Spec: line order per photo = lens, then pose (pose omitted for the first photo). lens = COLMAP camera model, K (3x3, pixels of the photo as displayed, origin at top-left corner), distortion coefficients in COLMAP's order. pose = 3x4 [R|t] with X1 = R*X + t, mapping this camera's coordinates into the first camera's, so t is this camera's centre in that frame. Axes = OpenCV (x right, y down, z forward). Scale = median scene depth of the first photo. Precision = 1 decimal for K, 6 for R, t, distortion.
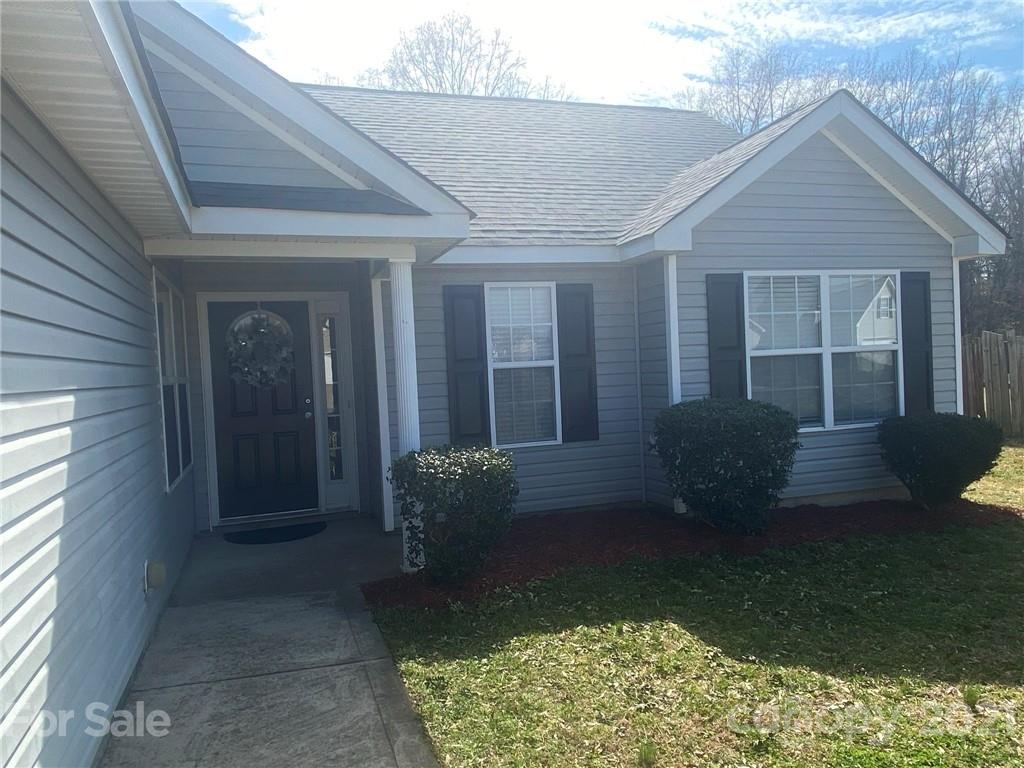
lens RADIAL K [[734.3, 0, 510.2], [0, 734.3, 385.8], [0, 0, 1]] dist [0.000413, -0.003170]
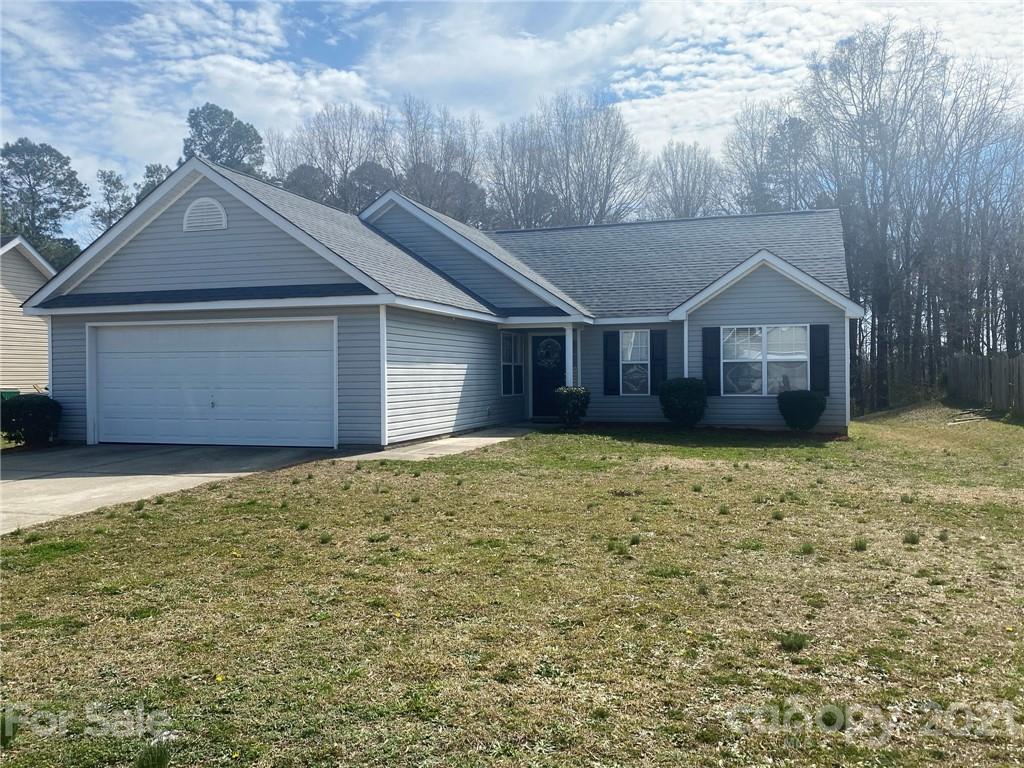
lens RADIAL K [[886.1, 0, 512.2], [0, 886.1, 374.2], [0, 0, 1]] dist [0.047899, -0.005857]
pose [[0.817121, 0.041851, -0.574945, 1.440696], [-0.045199, 0.998942, 0.008477, 0.004951], [0.574691, 0.019060, 0.818148, -1.746024]]
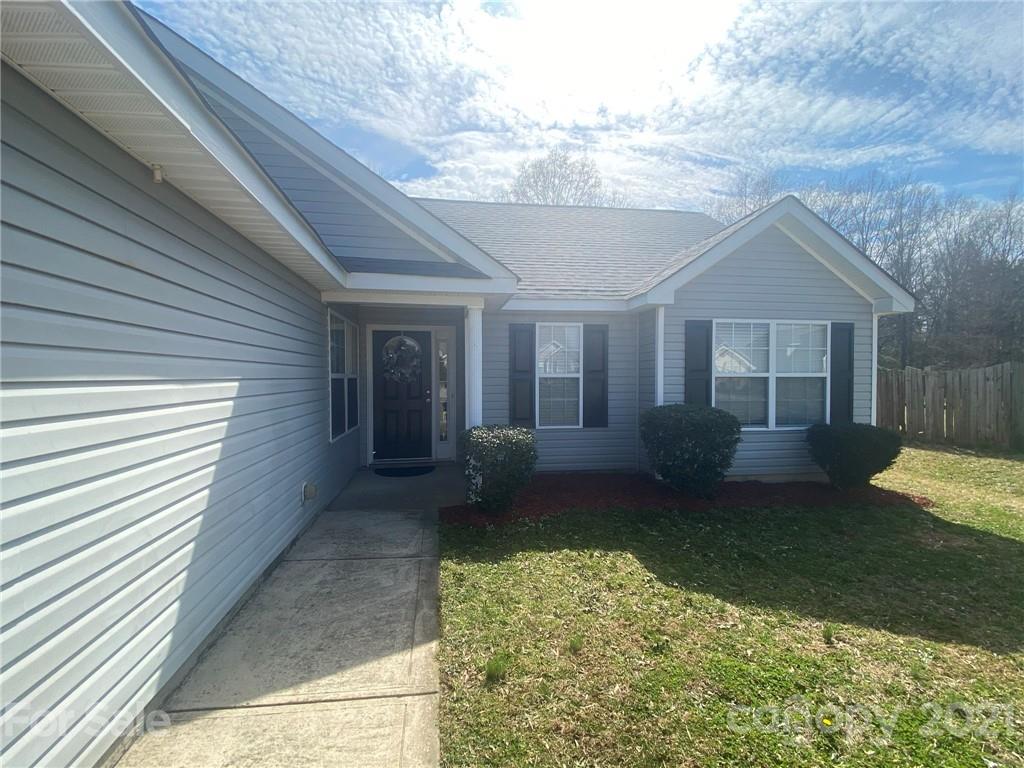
lens RADIAL K [[456.7, 0, 508.3], [0, 456.7, 385.1], [0, 0, 1]] dist [-0.008641, -0.004367]
pose [[0.984866, 0.047364, -0.166723, 0.073194], [-0.047930, 0.998850, 0.000628, -0.004265], [0.166561, 0.007372, 0.986004, 0.029121]]
